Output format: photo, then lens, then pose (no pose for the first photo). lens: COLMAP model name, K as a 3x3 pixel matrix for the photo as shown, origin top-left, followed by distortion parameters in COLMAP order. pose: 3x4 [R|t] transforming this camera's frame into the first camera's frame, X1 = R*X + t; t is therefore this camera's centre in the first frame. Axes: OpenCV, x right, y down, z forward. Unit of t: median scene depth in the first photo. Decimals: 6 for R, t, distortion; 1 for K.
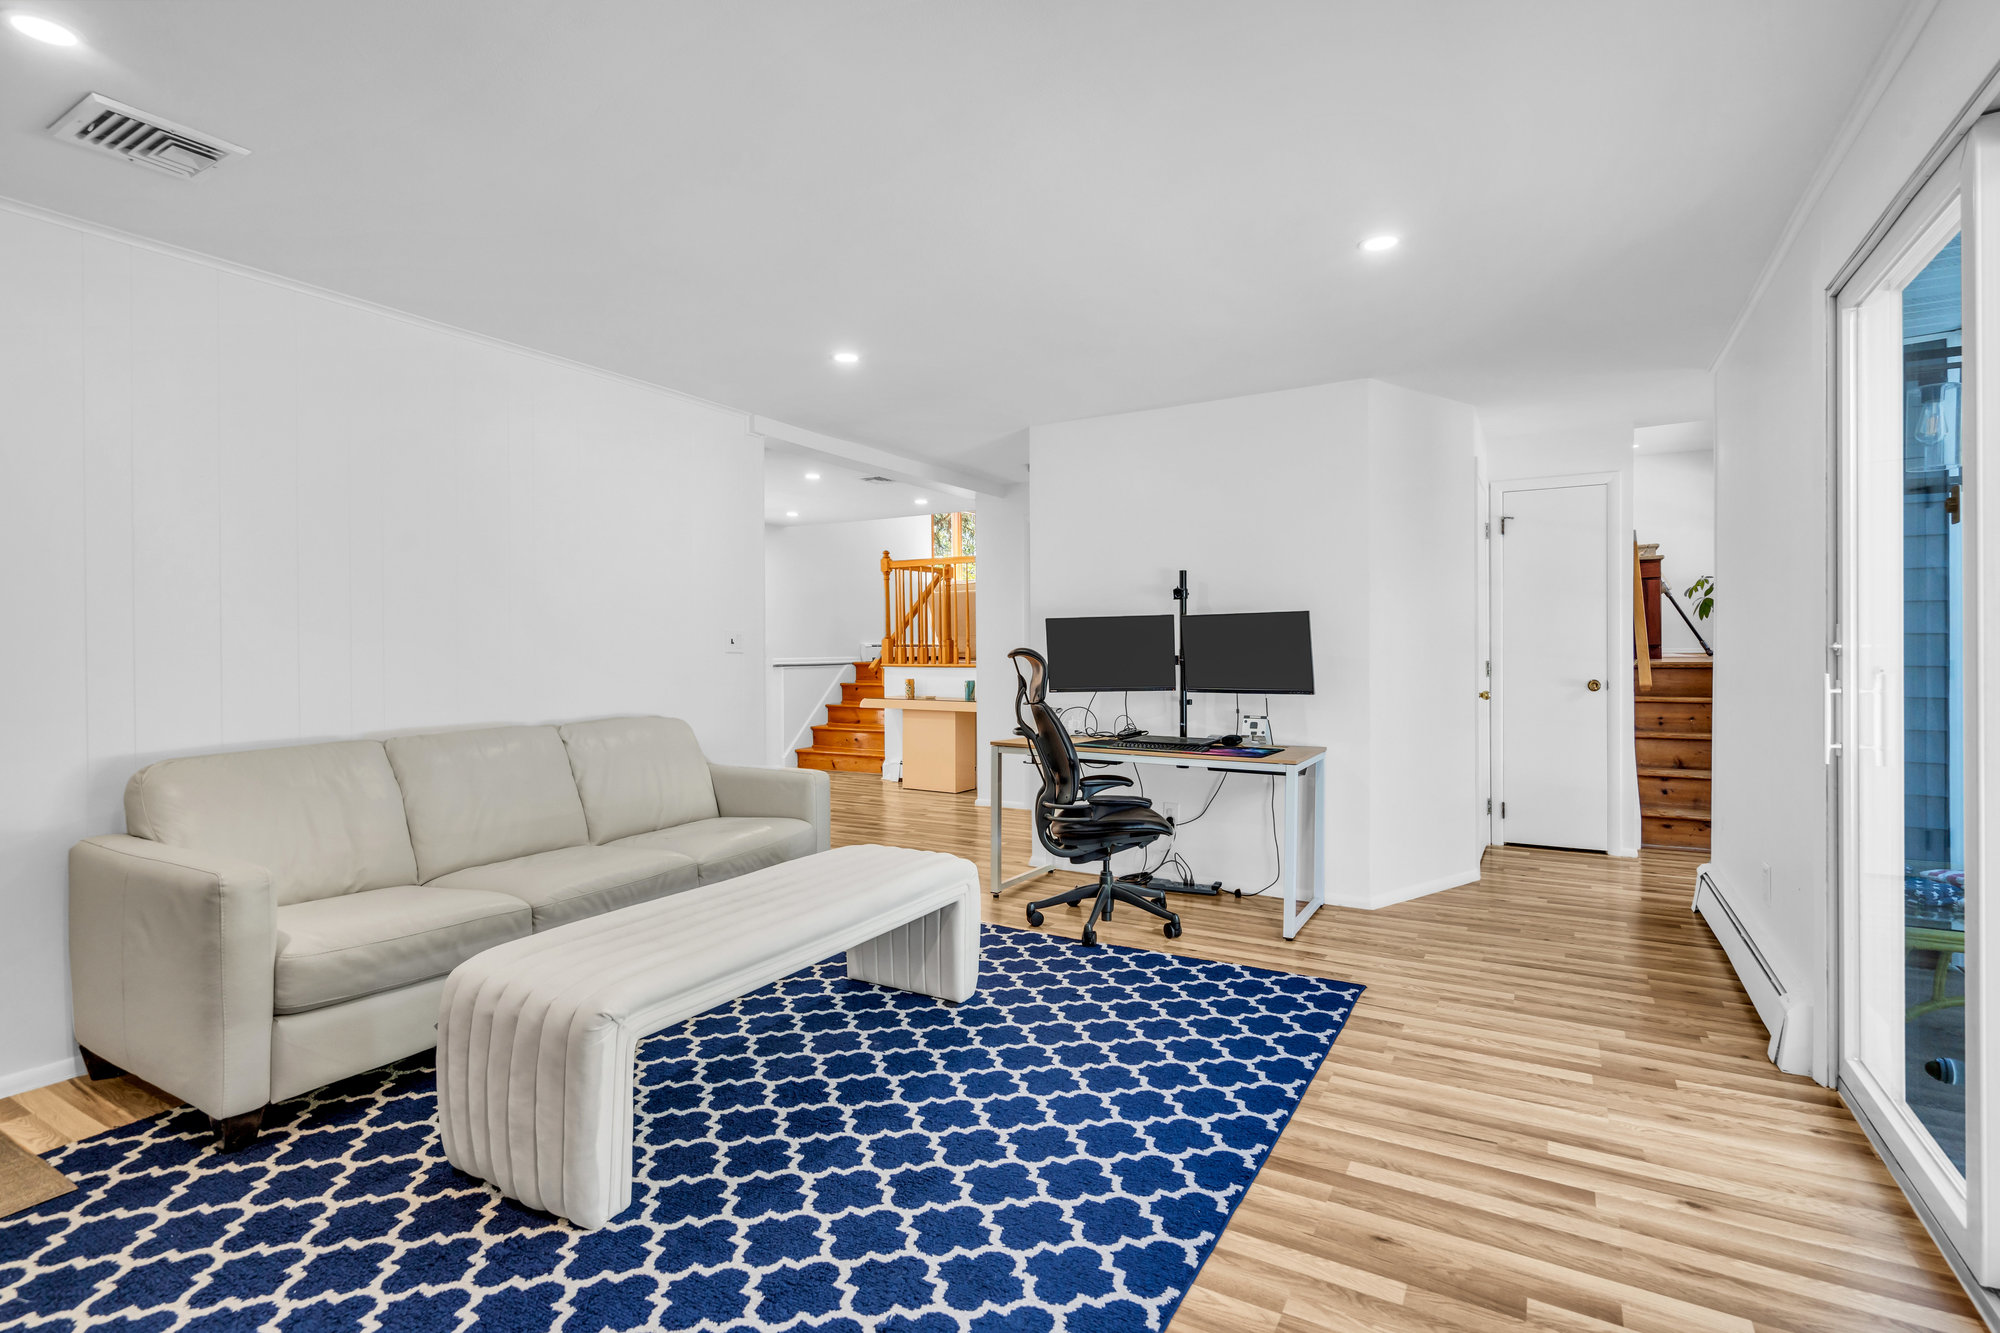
lens RADIAL K [[940.1, 0, 1003.4], [0, 940.1, 660.4], [0, 0, 1]] dist [0.000727, 0.000238]
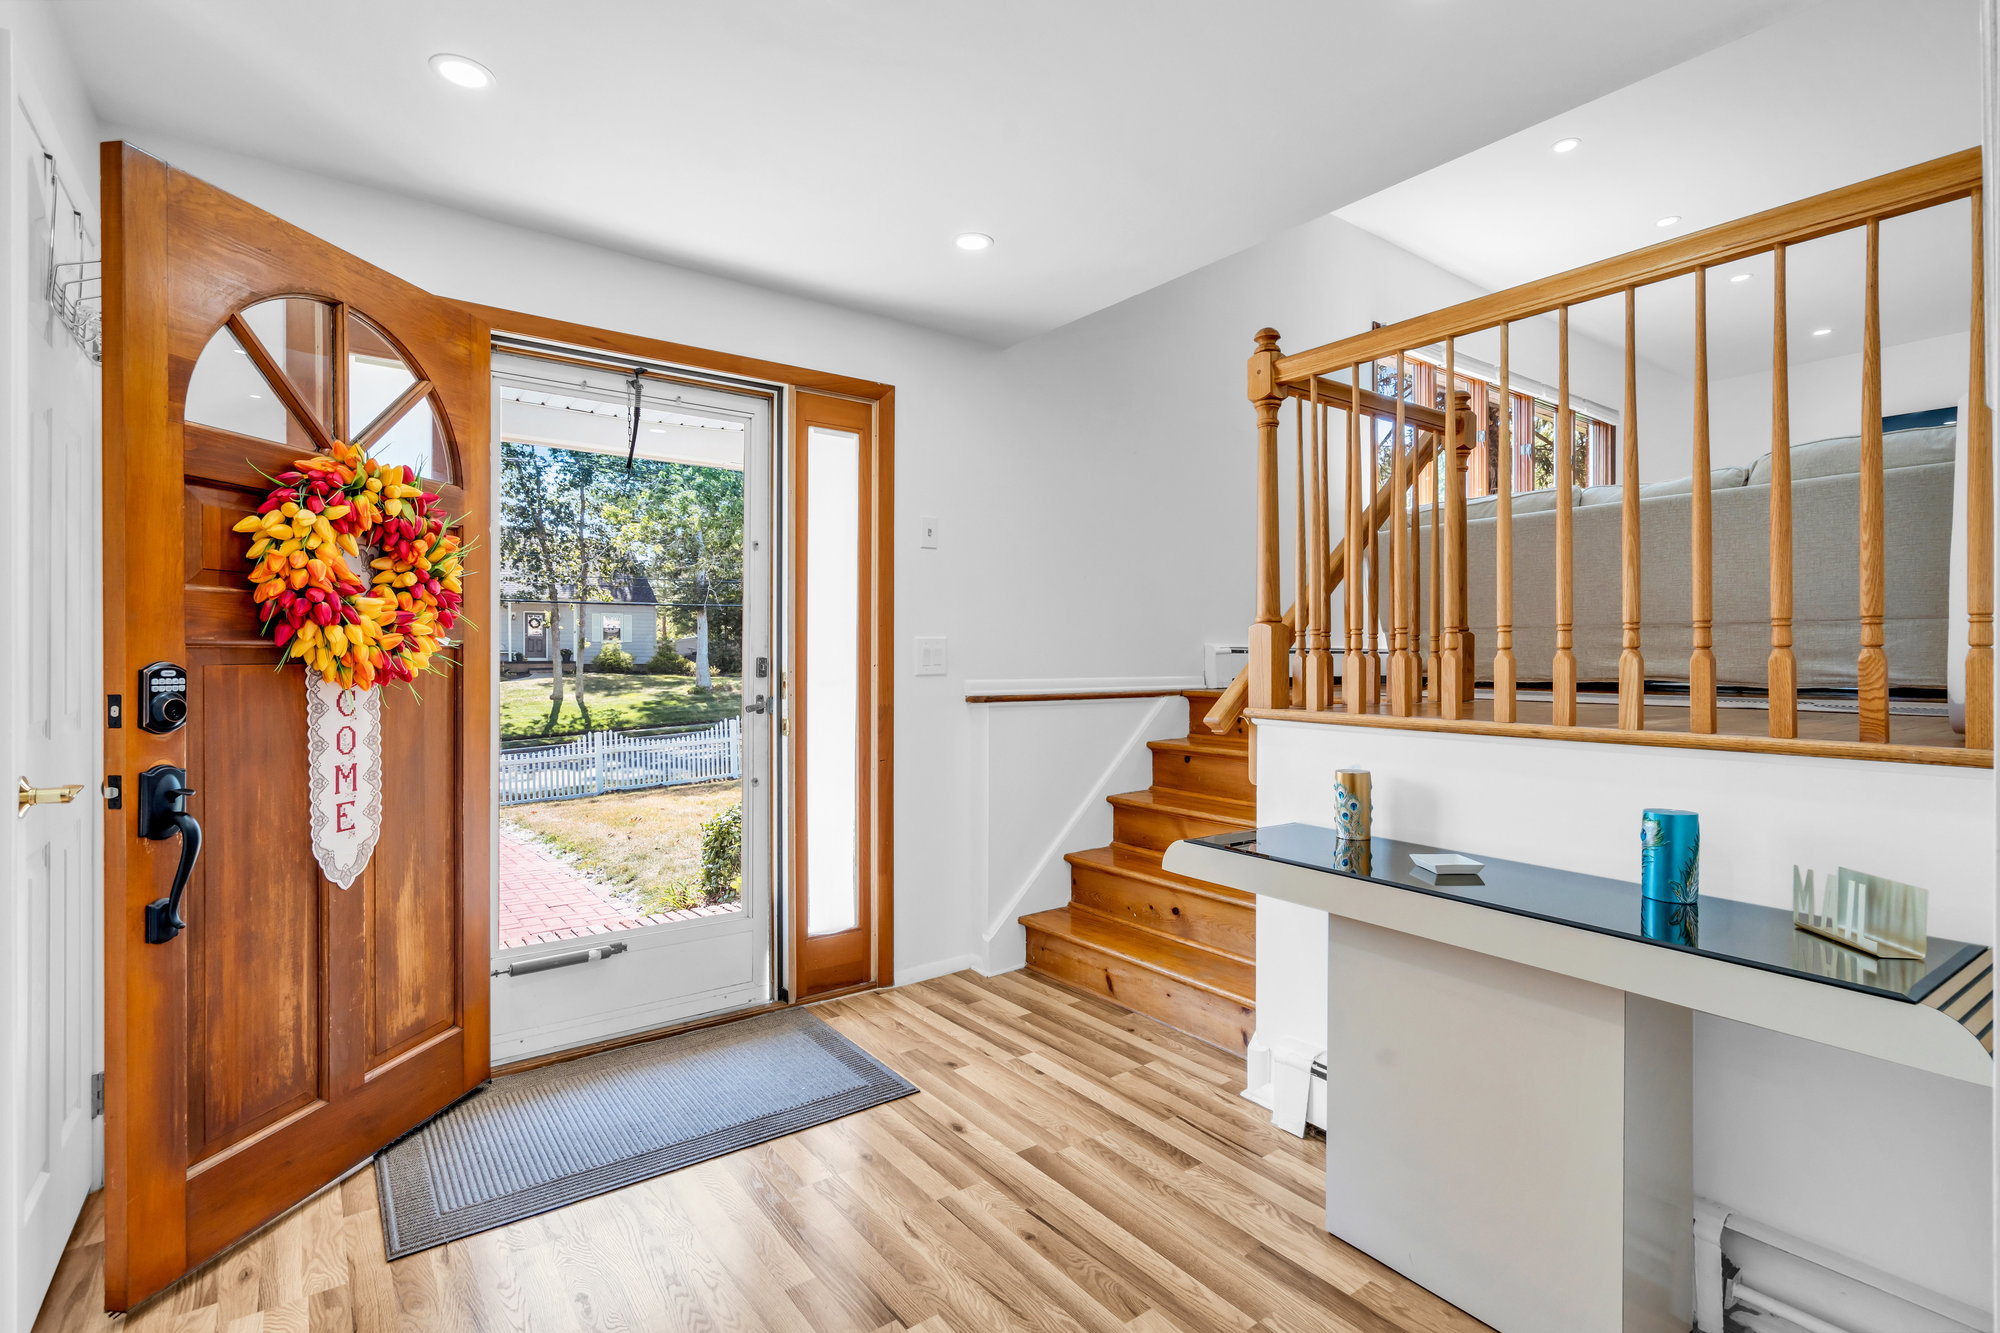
lens RADIAL K [[940.1, 0, 1003.4], [0, 940.1, 660.4], [0, 0, 1]] dist [0.000727, 0.000238]
pose [[0.918367, 0.008503, -0.395638, -0.081766], [-0.010845, 0.999934, -0.003683, -0.009330], [0.395581, 0.007673, 0.918399, 0.684737]]
